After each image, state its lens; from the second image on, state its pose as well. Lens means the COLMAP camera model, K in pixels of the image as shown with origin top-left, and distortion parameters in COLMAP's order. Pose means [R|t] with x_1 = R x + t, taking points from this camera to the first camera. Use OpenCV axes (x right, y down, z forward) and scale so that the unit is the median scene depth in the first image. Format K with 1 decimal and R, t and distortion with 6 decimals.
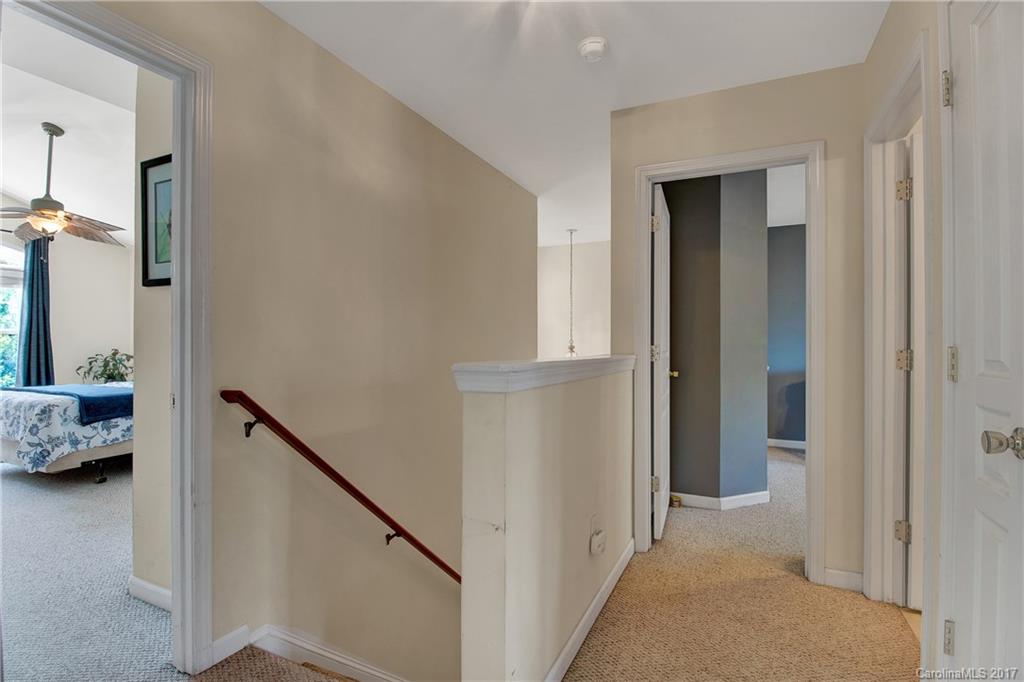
lens RADIAL K [[491.6, 0, 510.1], [0, 491.6, 345.2], [0, 0, 1]] dist [-0.014277, -0.003417]
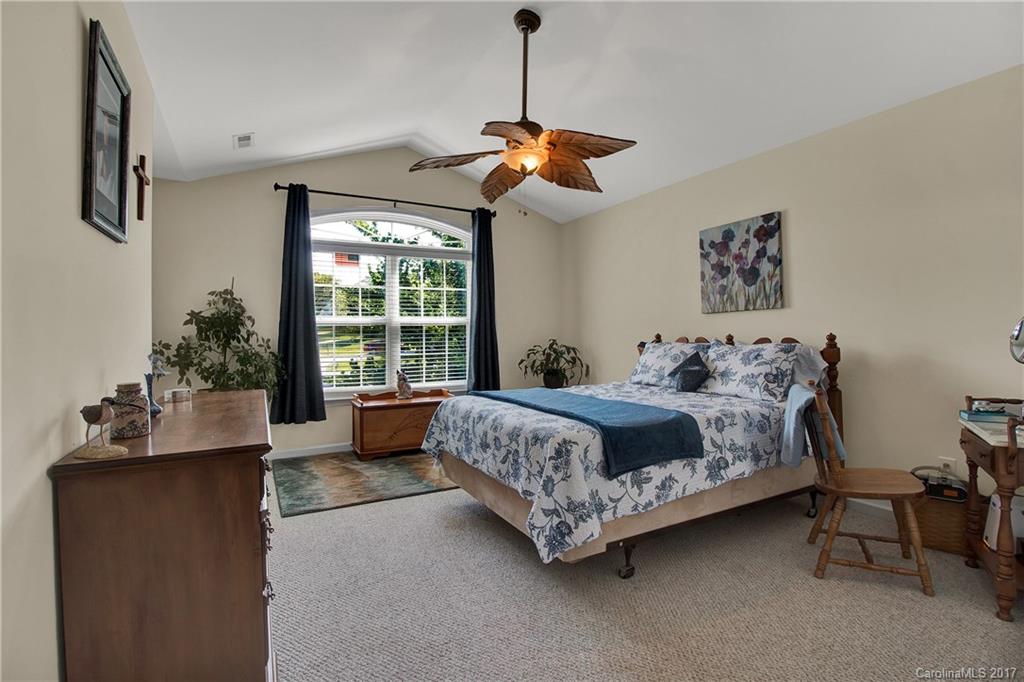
lens RADIAL K [[491.6, 0, 515.9], [0, 491.6, 337.0], [0, 0, 1]] dist [-0.014277, -0.003417]
pose [[0.807843, -0.008504, -0.589336, -0.633278], [0.014207, 0.999886, 0.005046, -0.002712], [0.589226, -0.012449, 0.807872, 0.481617]]
